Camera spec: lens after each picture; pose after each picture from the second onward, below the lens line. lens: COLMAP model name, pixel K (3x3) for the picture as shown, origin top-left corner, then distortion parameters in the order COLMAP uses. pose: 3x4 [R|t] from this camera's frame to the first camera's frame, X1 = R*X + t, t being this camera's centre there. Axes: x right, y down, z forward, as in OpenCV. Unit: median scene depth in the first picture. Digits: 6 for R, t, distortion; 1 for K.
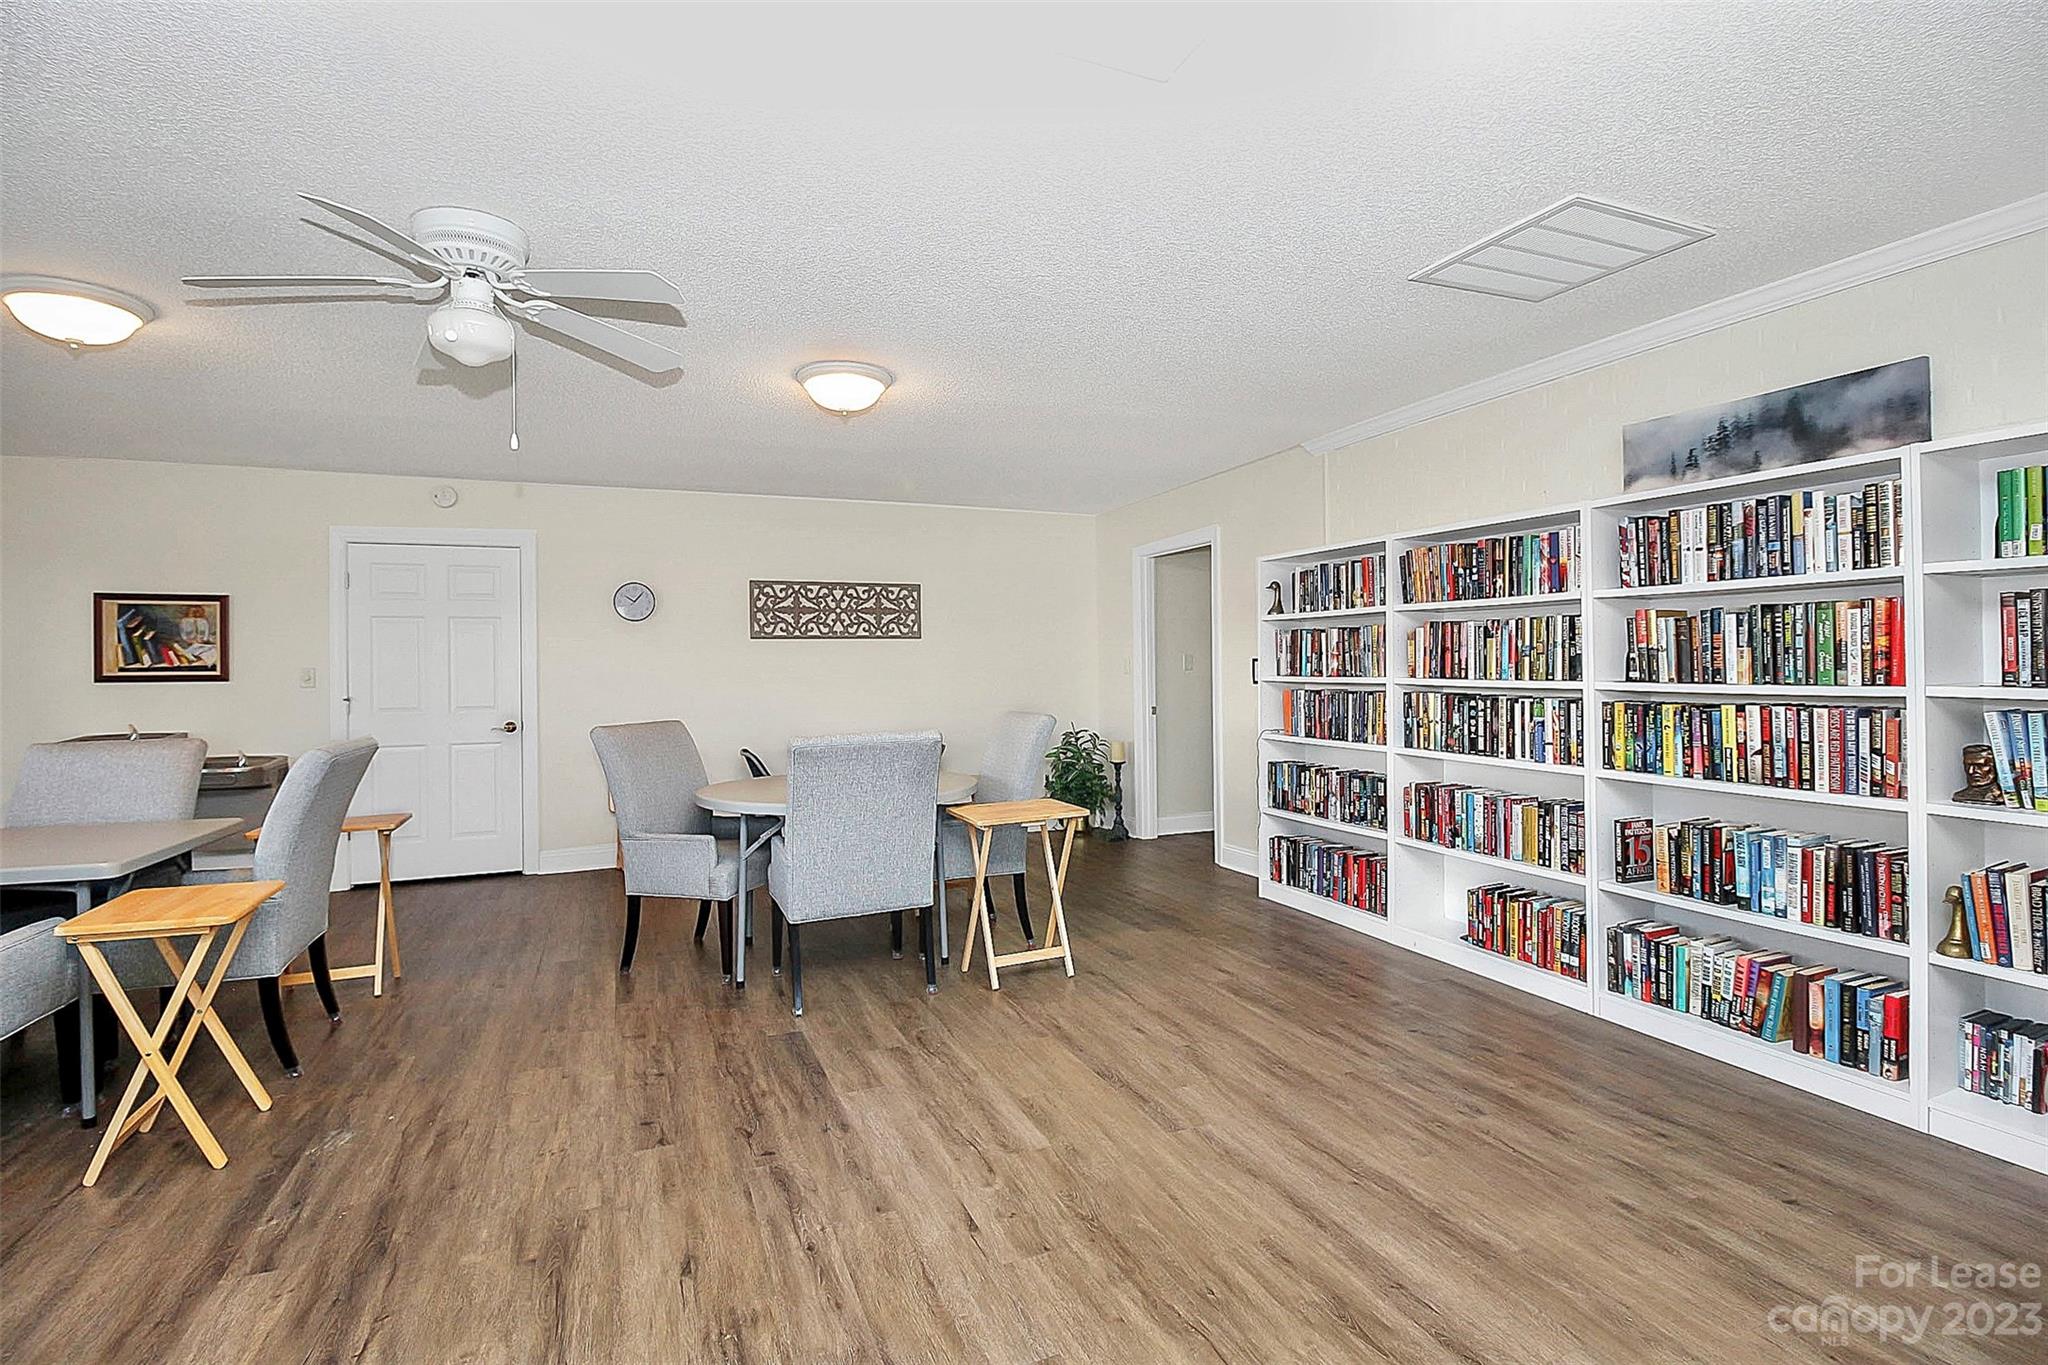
lens RADIAL K [[962.3, 0, 1013.7], [0, 962.3, 675.8], [0, 0, 1]] dist [-0.012372, -0.006438]
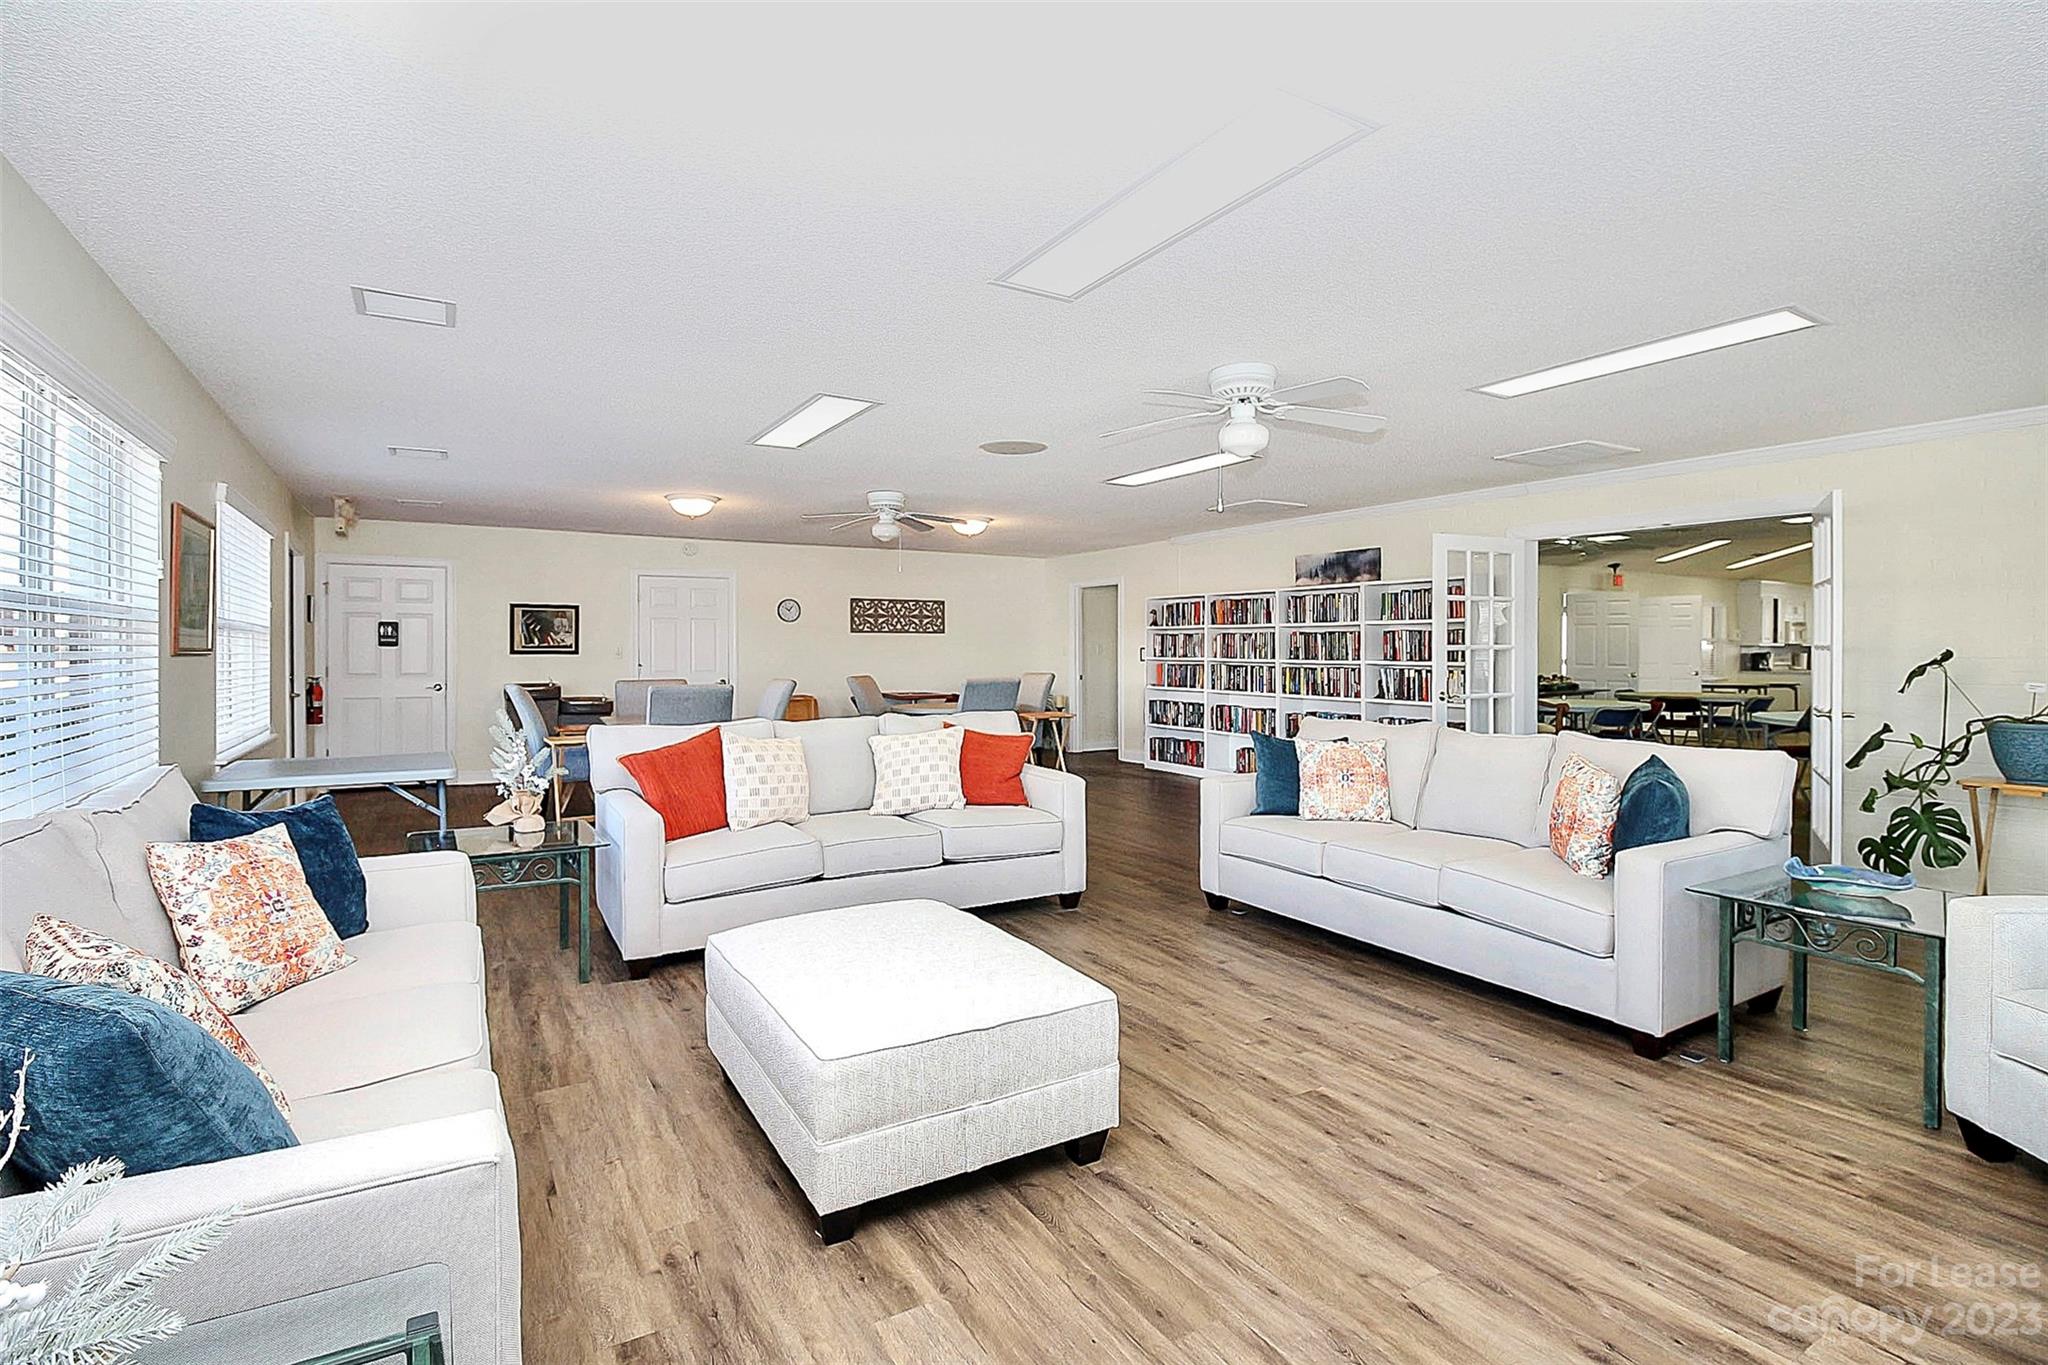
lens RADIAL K [[962.3, 0, 1027.2], [0, 962.3, 668.6], [0, 0, 1]] dist [-0.012372, -0.006438]
pose [[0.987879, 0.008345, 0.155002, -0.330167], [-0.009732, 0.999919, 0.008186, 0.011387], [-0.154922, -0.009595, 0.987880, -1.039923]]
